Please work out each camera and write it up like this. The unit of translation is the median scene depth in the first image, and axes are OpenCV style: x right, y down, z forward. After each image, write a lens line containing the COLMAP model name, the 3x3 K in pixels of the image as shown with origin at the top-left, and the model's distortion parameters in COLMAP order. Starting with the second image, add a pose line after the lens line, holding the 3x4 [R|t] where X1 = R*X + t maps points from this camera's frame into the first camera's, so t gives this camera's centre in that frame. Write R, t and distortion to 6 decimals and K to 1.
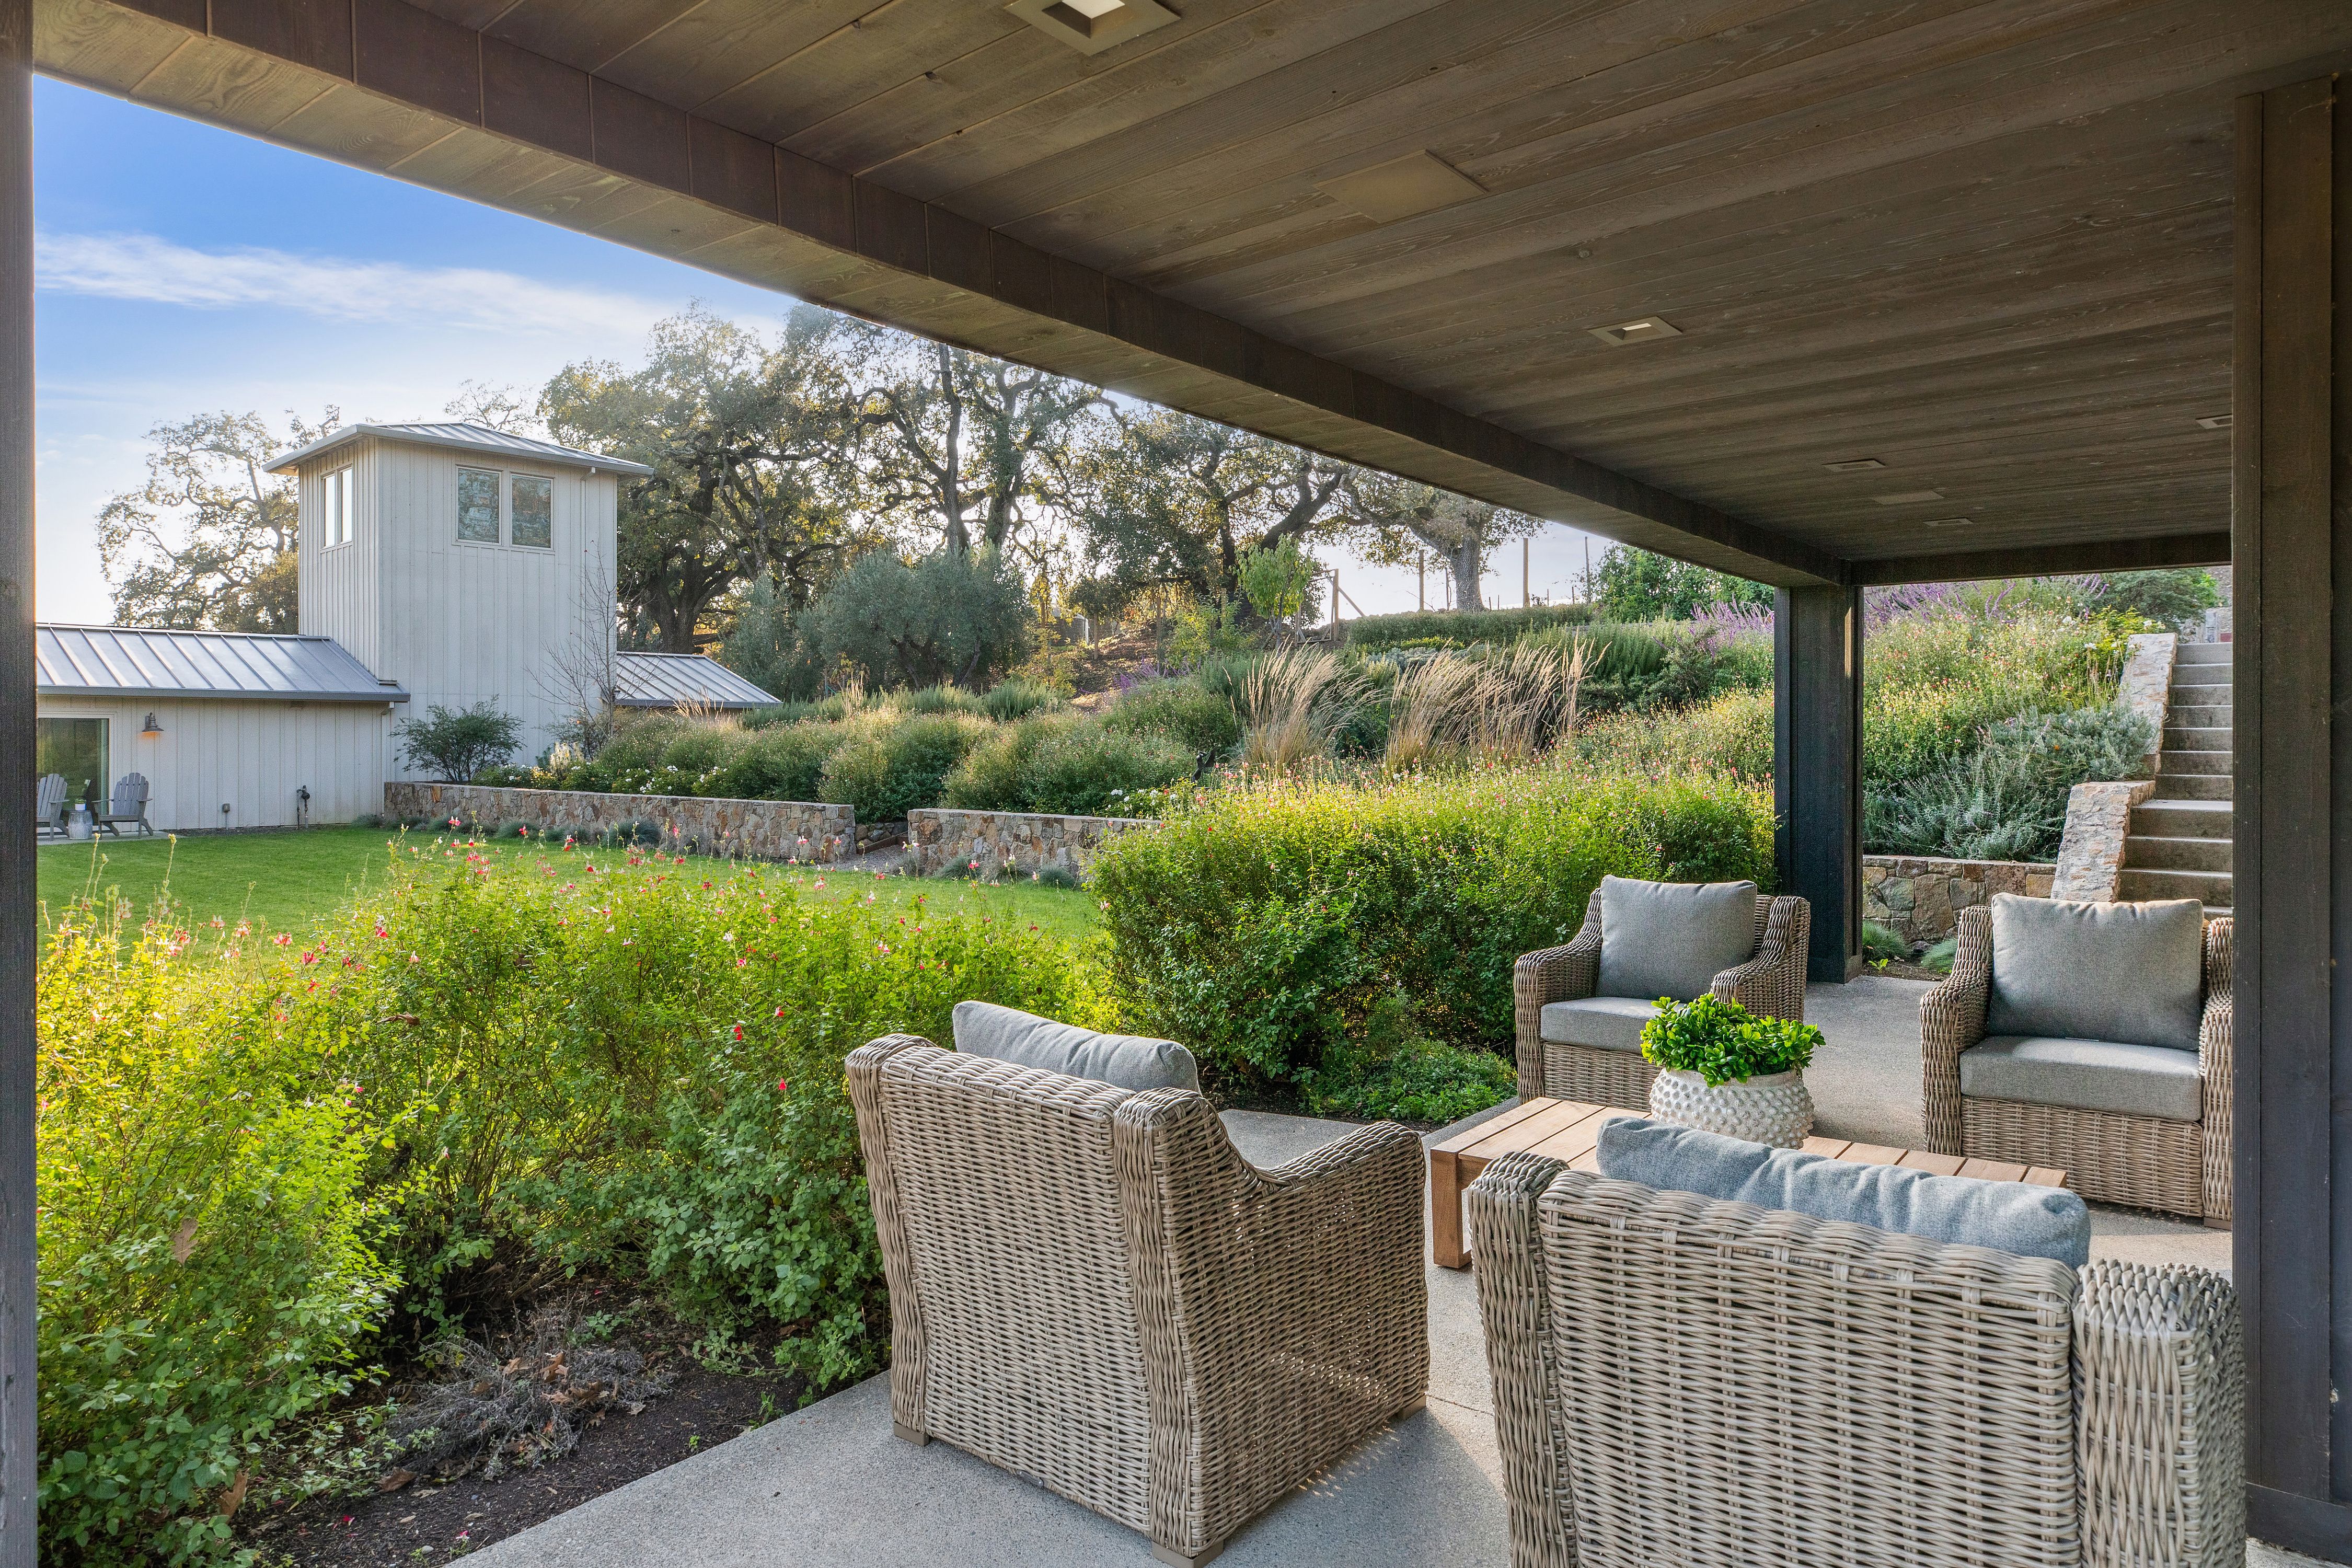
lens RADIAL K [[1569.5, 0, 1176.0], [0, 1569.5, 784.0], [0, 0, 1]] dist [0.010037, 0.004182]
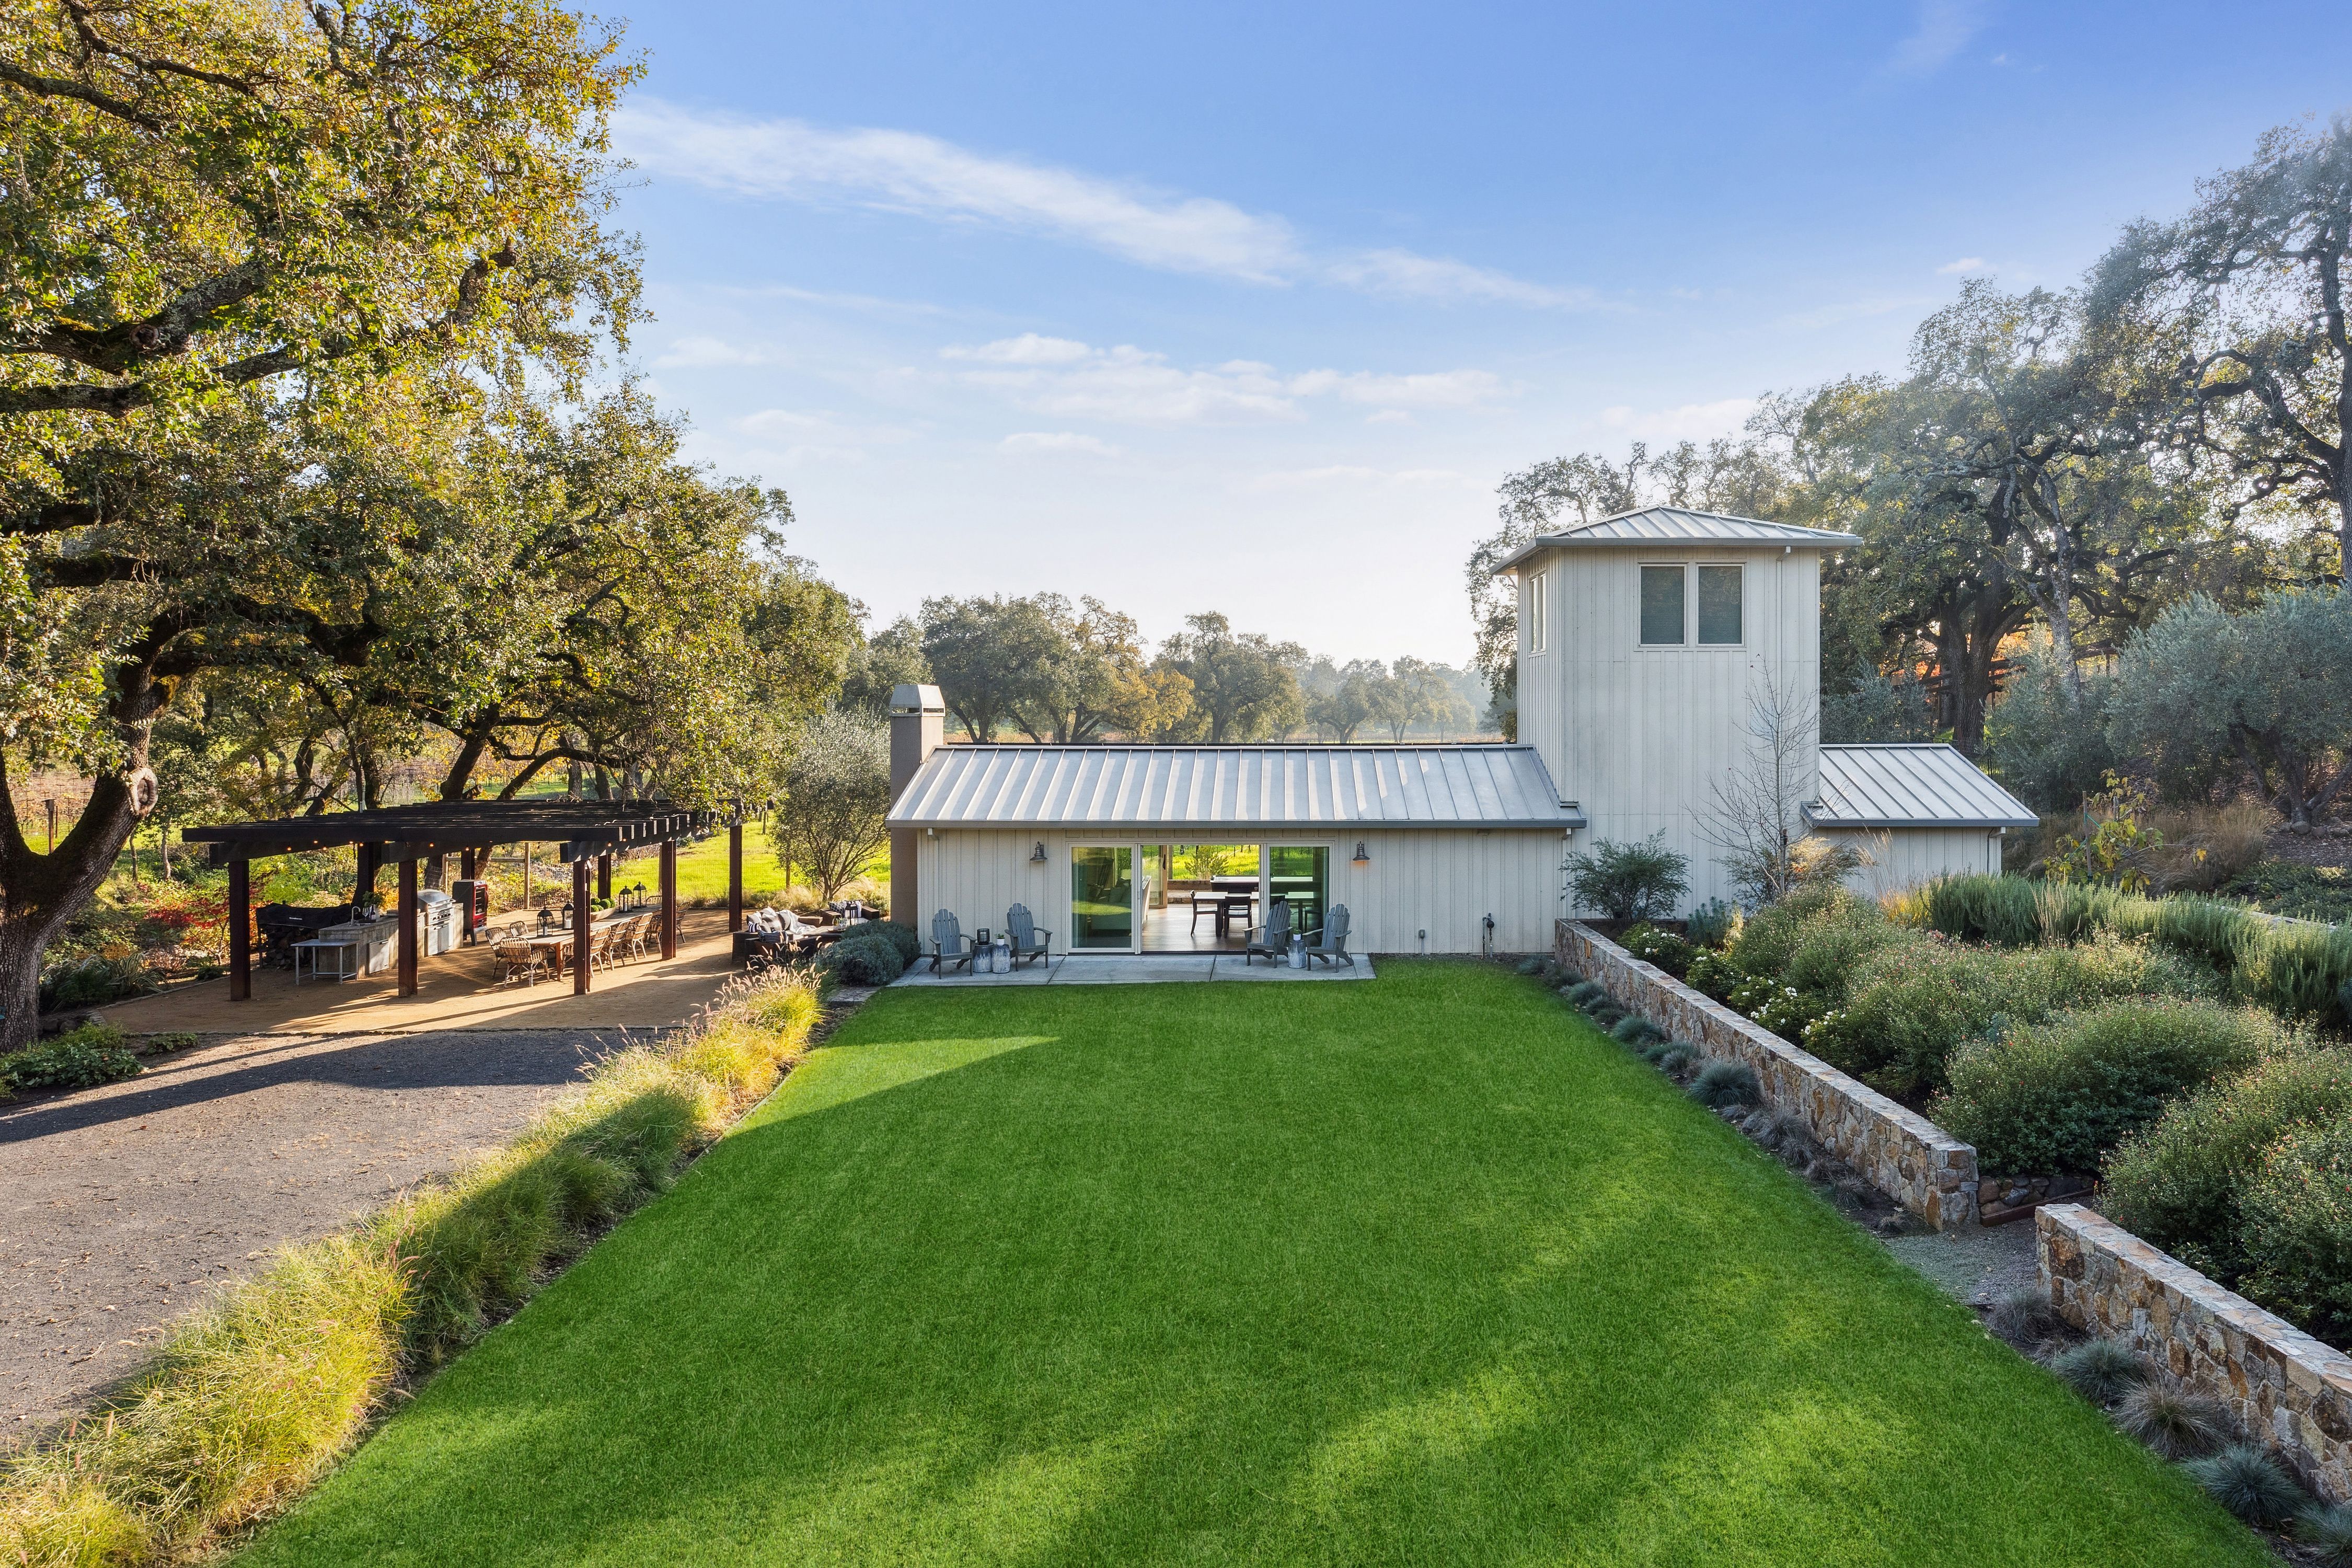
lens RADIAL K [[1569.5, 0, 1176.0], [0, 1569.5, 784.0], [0, 0, 1]] dist [0.010037, 0.004182]
pose [[0.676315, 0.010183, -0.736542, 0.035842], [0.010213, 0.999679, 0.023199, -0.099414], [0.736541, -0.023212, 0.675994, 0.180950]]
